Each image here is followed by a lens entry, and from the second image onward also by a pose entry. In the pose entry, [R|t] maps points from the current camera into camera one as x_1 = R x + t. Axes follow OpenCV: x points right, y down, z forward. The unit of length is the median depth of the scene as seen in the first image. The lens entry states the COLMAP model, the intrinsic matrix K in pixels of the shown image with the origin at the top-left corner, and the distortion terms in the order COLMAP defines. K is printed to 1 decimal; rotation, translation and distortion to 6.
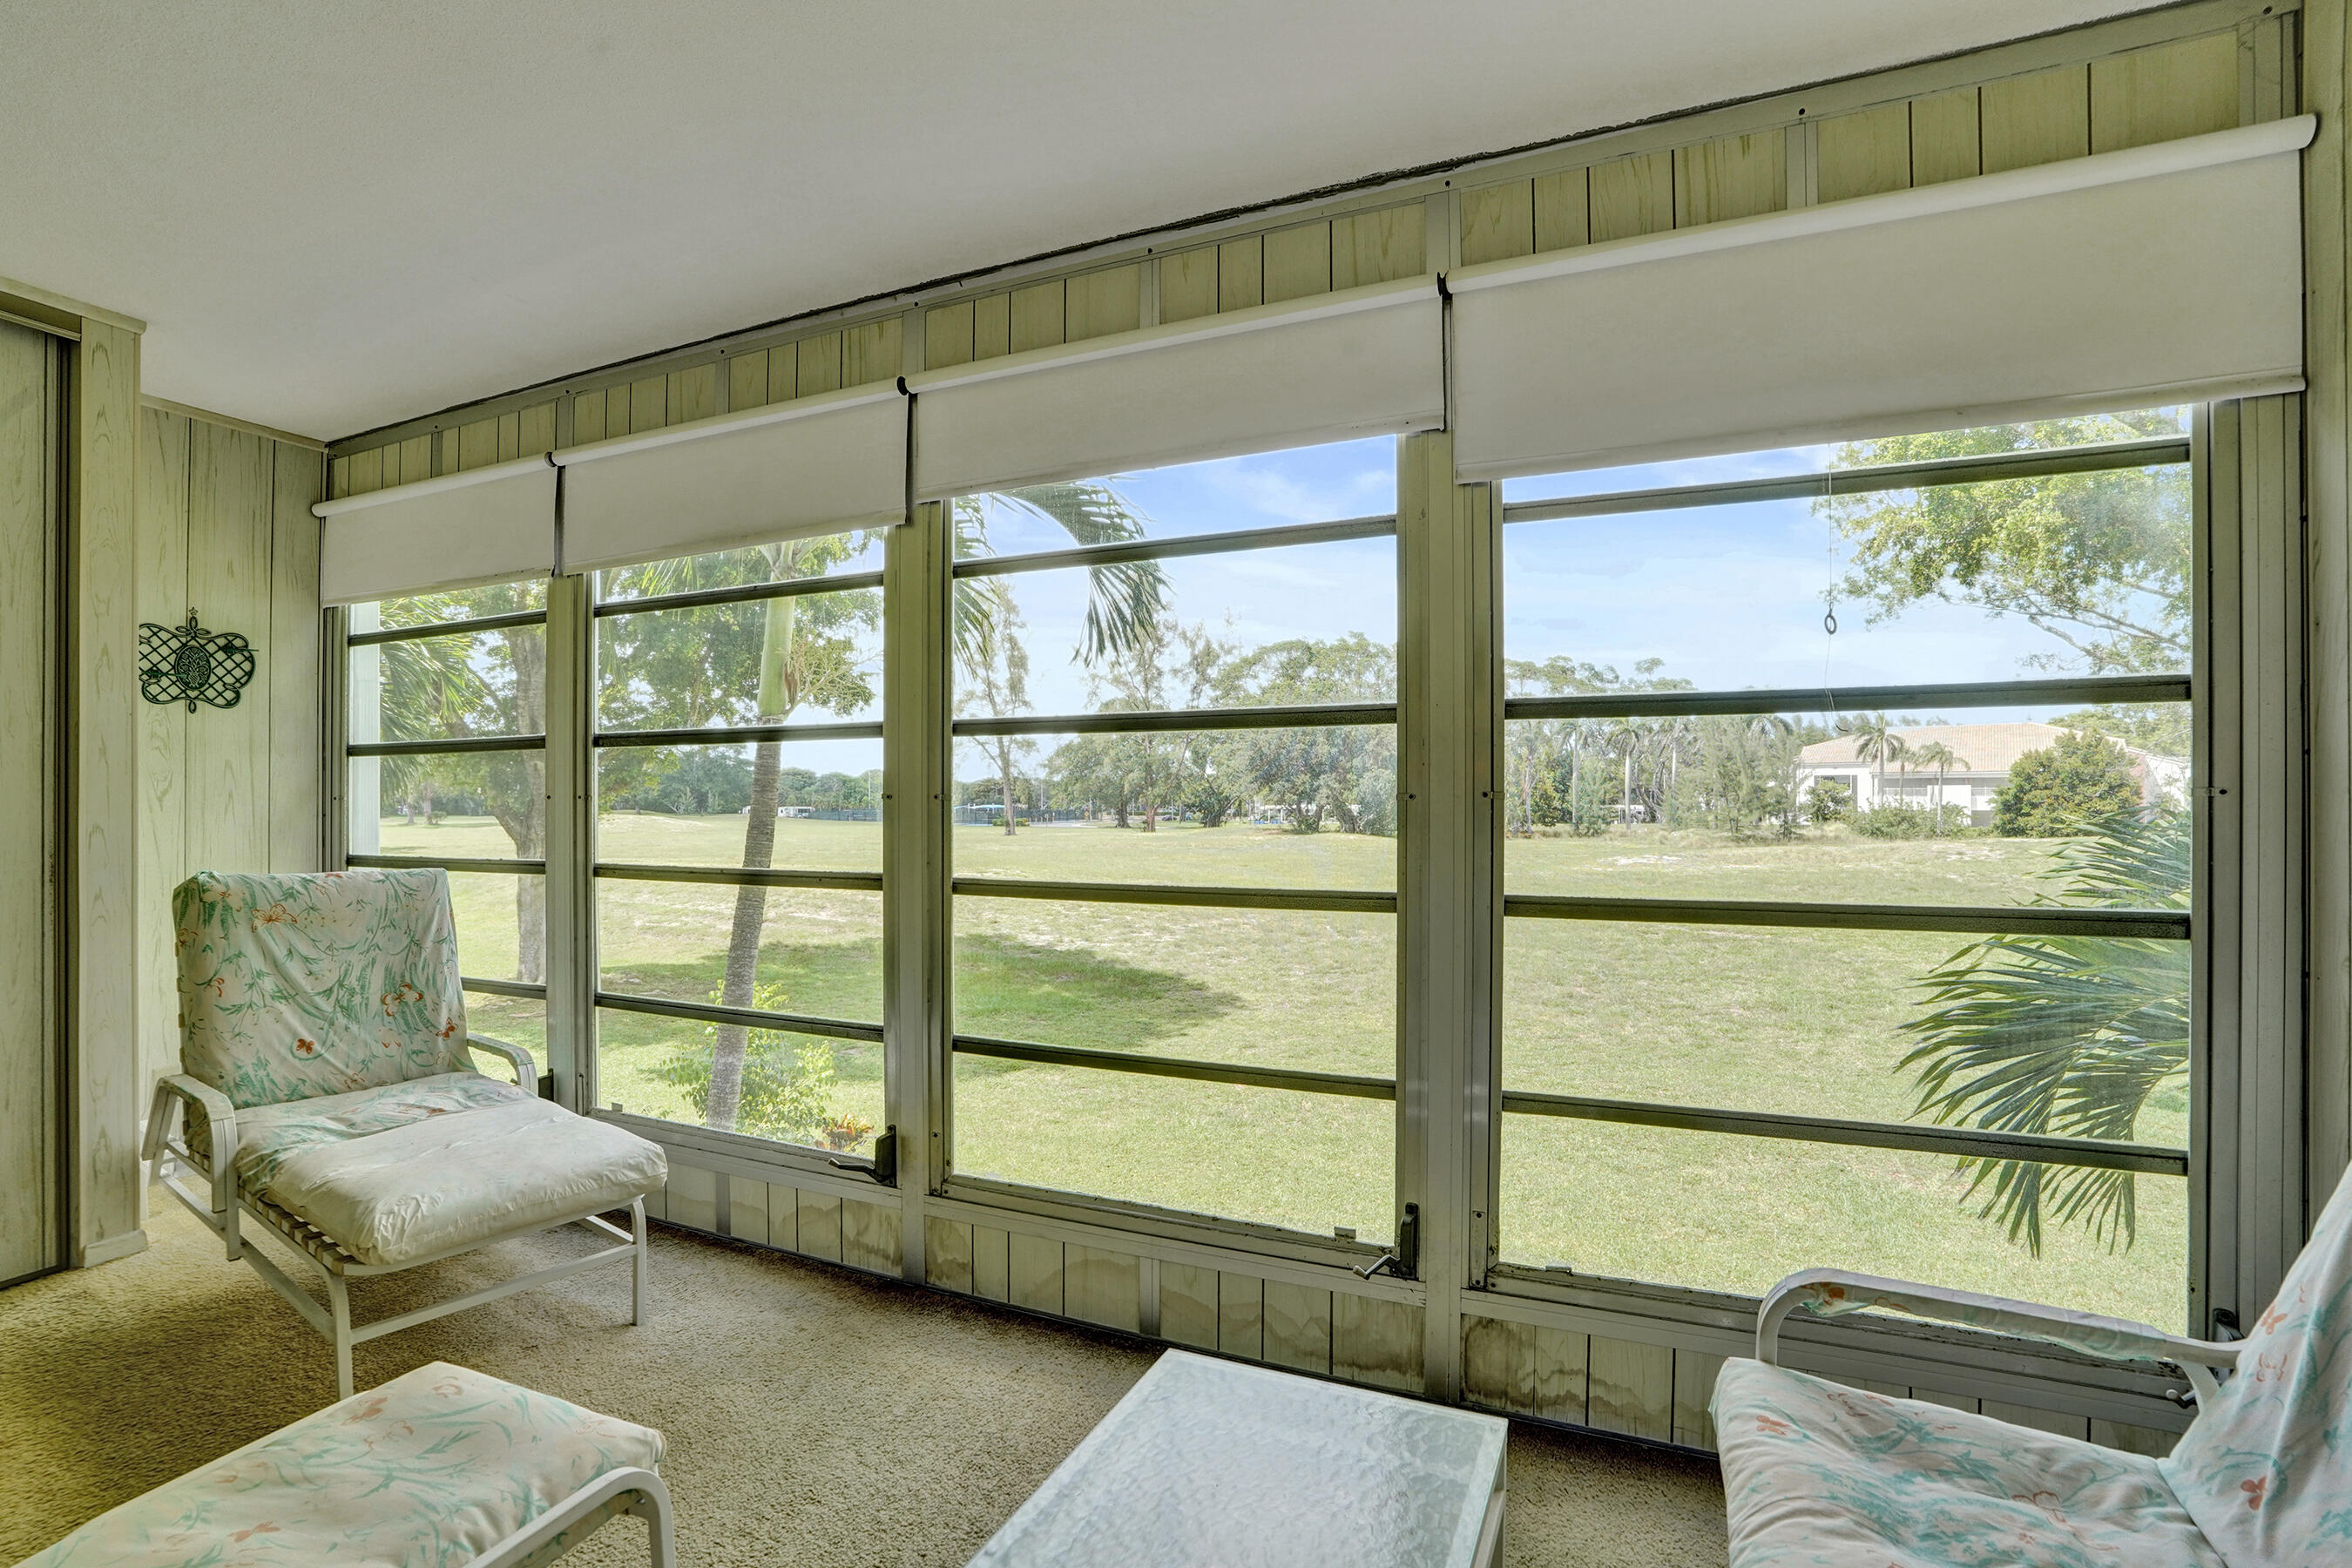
lens RADIAL K [[1125.5, 0, 1134.1], [0, 1125.5, 801.9], [0, 0, 1]] dist [-0.057970, 0.027808]
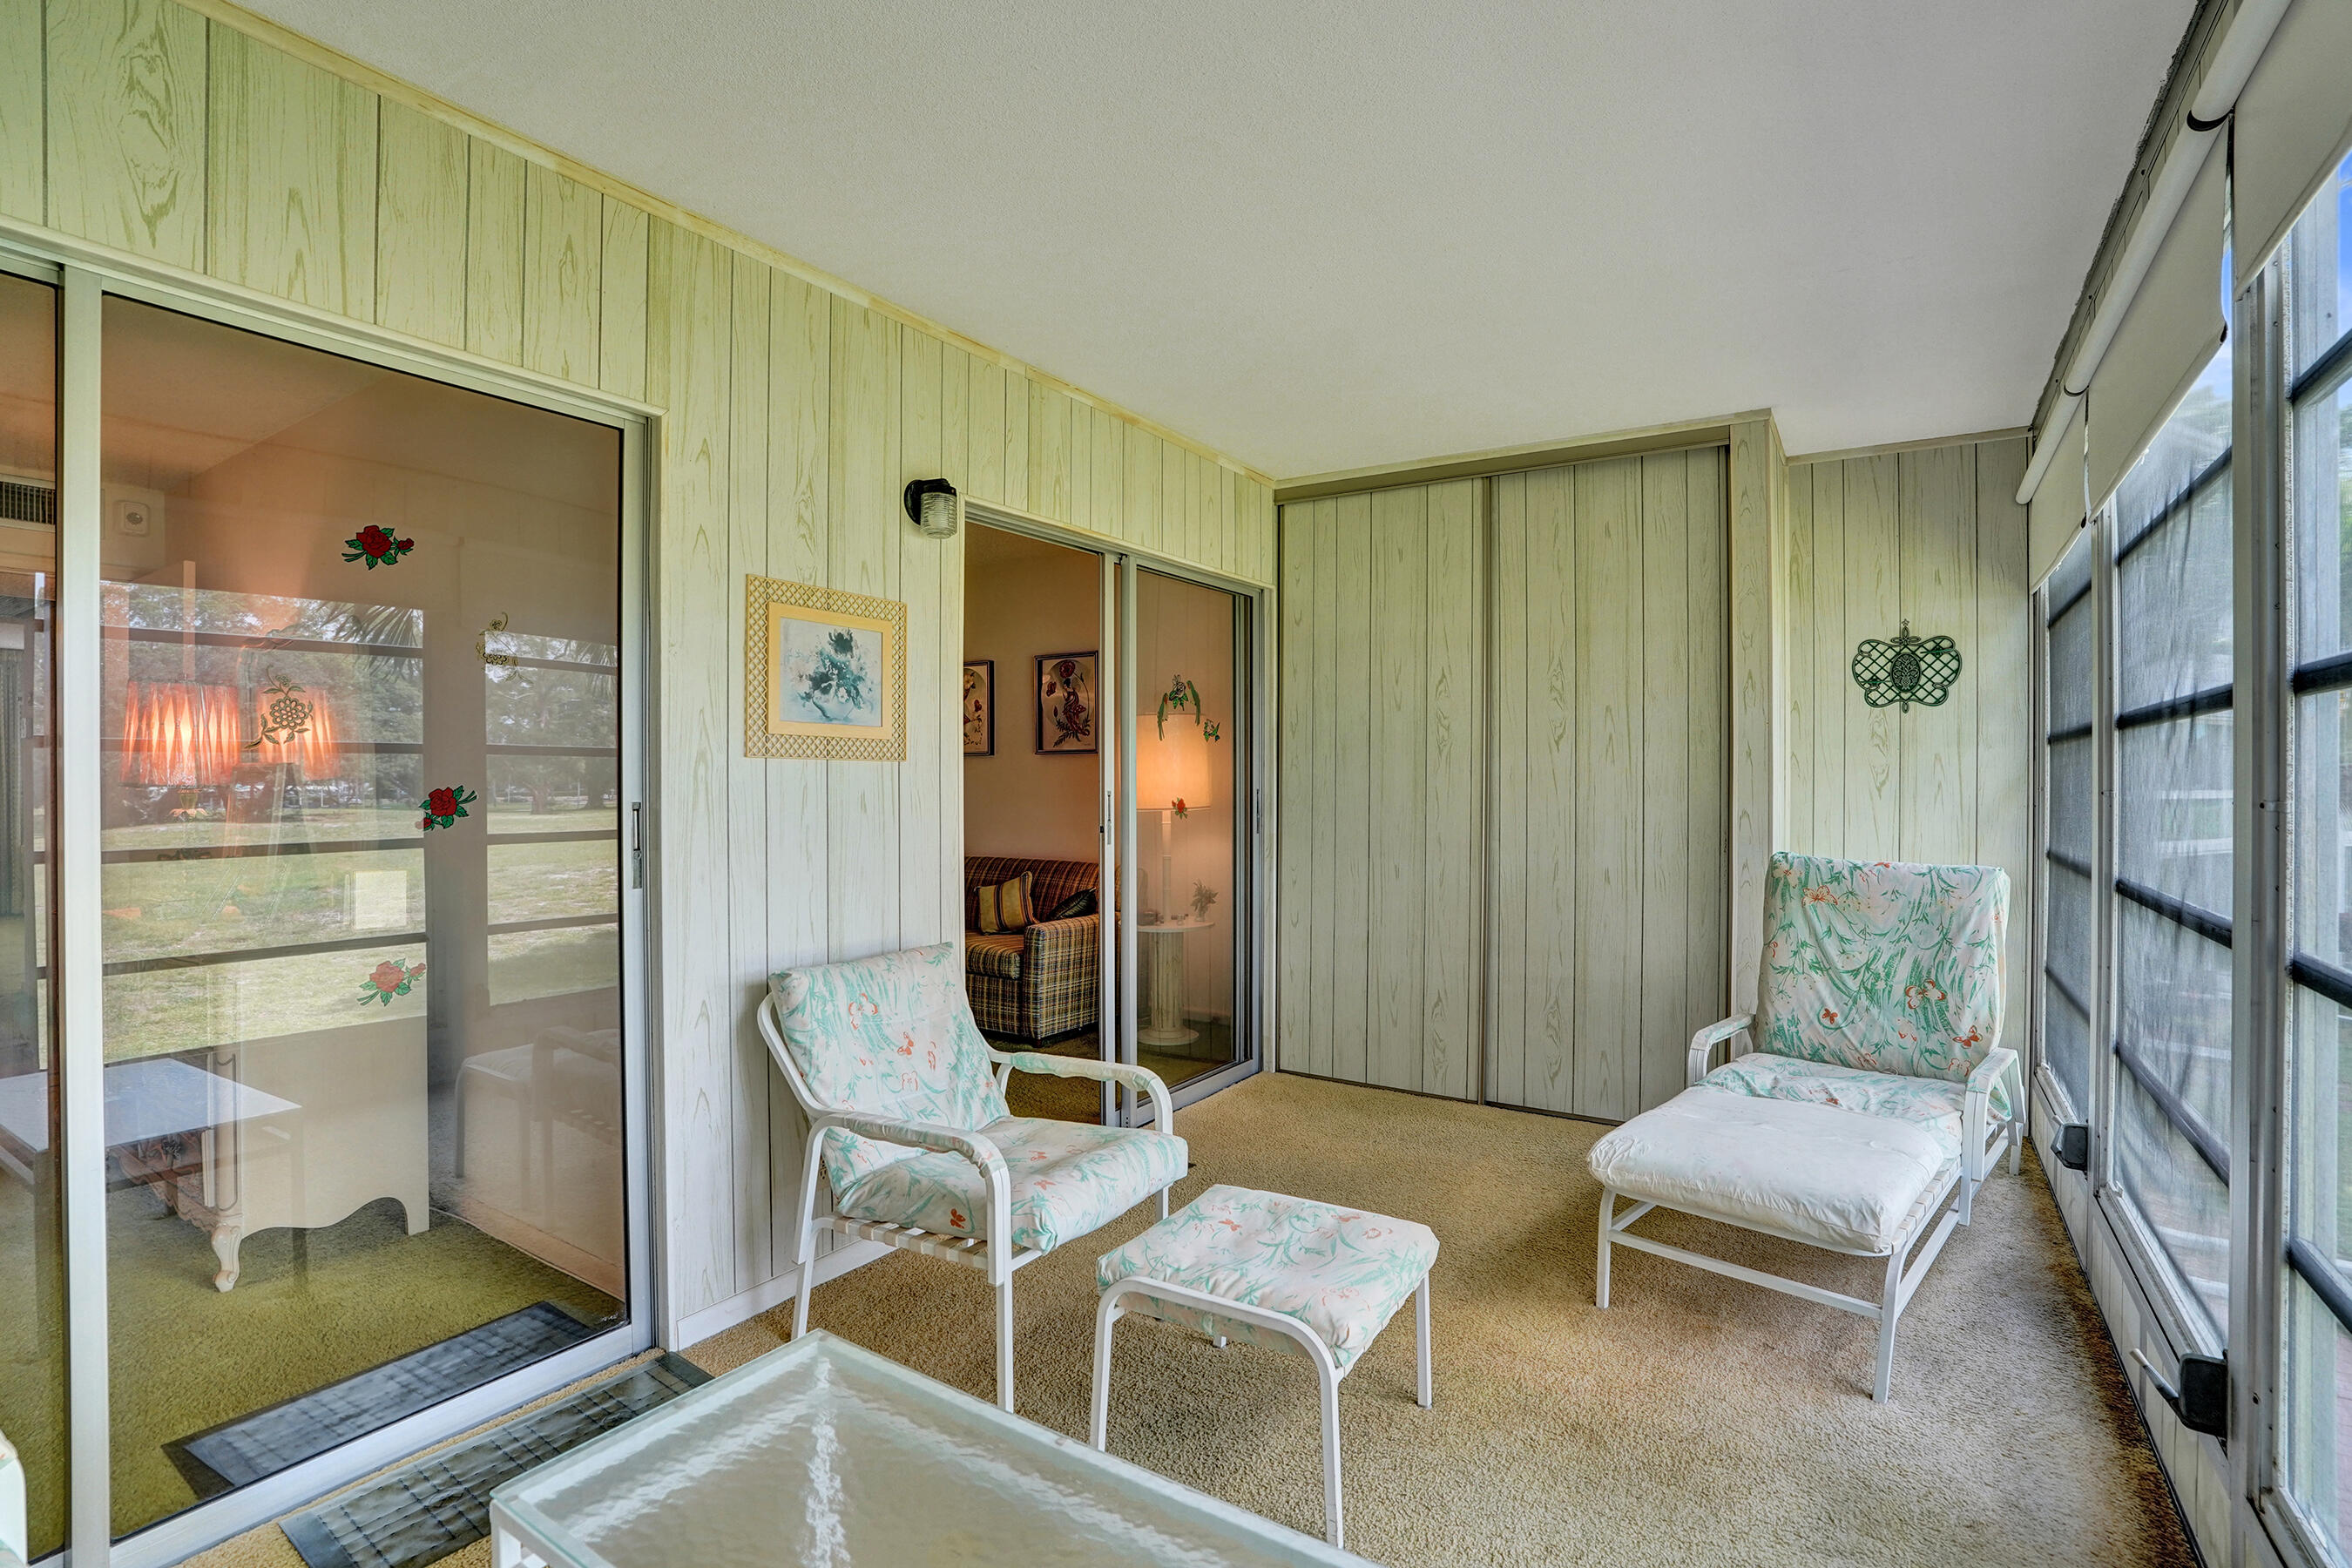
lens RADIAL K [[1083.5, 0, 1176.0], [0, 1083.5, 784.0], [0, 0, 1]] dist [-0.072977, 0.019117]
pose [[-0.129194, 0.004642, -0.991609, 0.339454], [-0.000143, 0.999989, 0.004700, -0.014184], [0.991619, 0.000749, -0.129191, 0.434535]]
